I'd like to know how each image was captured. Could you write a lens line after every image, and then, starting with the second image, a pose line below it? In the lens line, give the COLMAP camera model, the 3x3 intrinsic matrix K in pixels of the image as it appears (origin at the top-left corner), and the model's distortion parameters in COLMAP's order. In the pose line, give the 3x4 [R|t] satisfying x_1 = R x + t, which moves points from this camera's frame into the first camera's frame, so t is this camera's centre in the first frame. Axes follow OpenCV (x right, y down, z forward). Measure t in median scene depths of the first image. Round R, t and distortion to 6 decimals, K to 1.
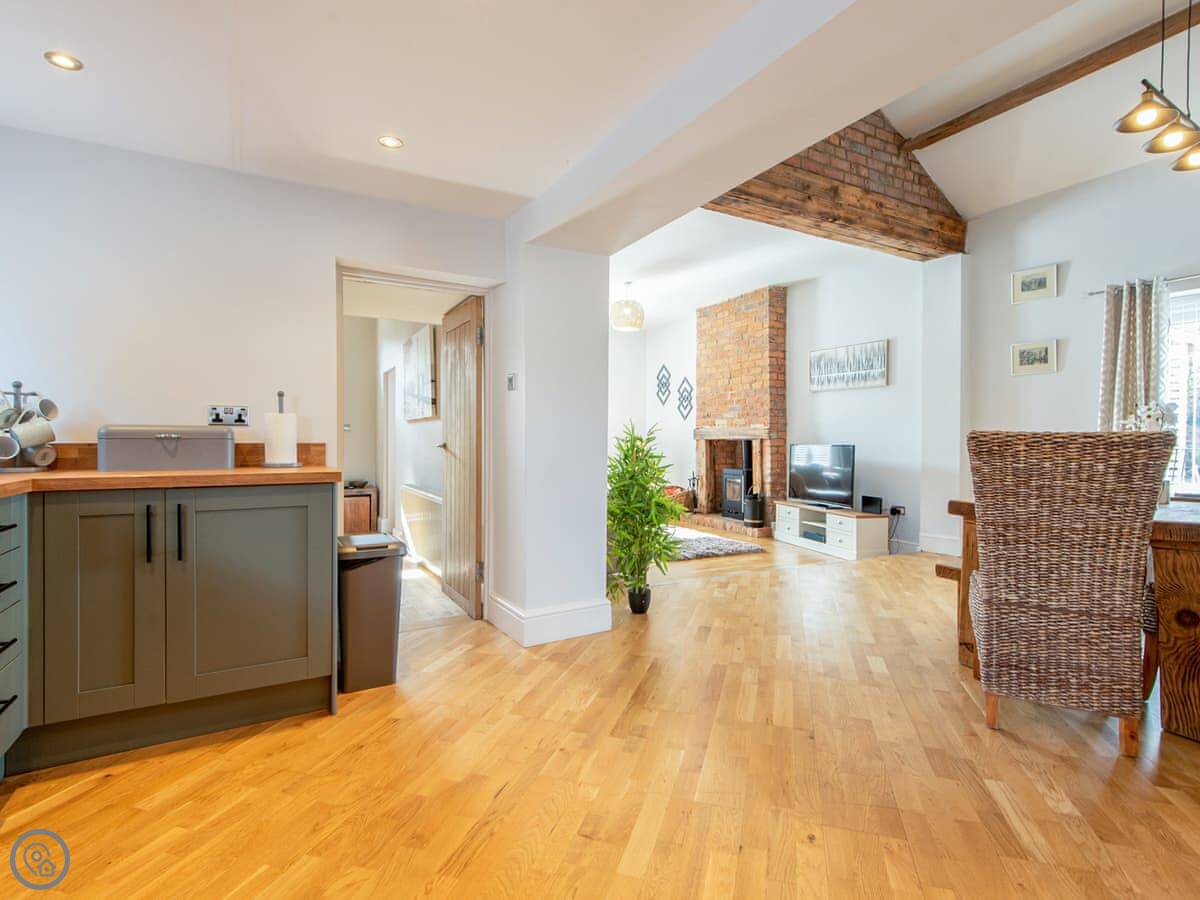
lens RADIAL K [[601.9, 0, 600.9], [0, 601.9, 445.8], [0, 0, 1]] dist [0.027756, -0.009467]
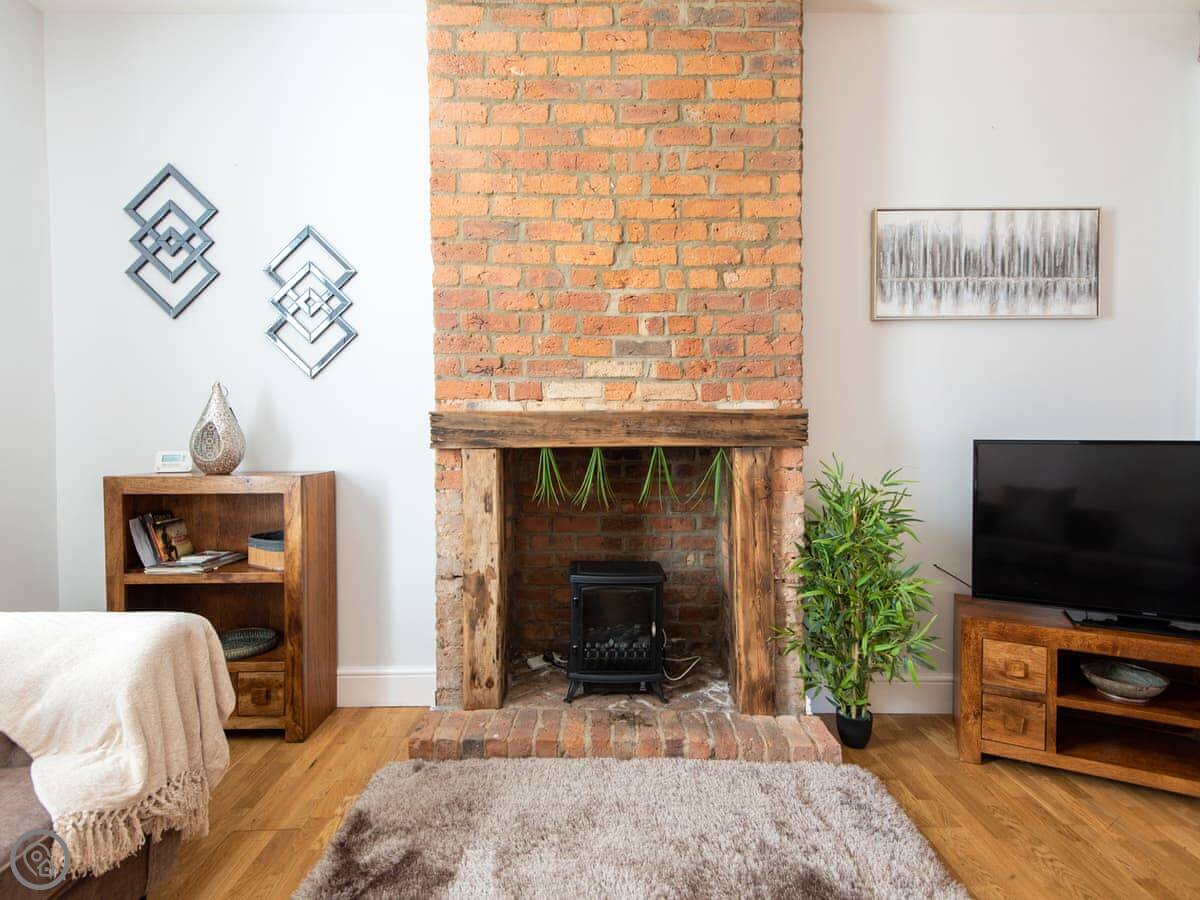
lens RADIAL K [[601.9, 0, 604.4], [0, 601.9, 447.0], [0, 0, 1]] dist [0.027756, -0.009467]
pose [[0.475209, -0.026004, 0.879488, -0.056253], [0.008539, 0.999652, 0.024943, -0.019004], [-0.879831, -0.004344, 0.475266, 0.869802]]
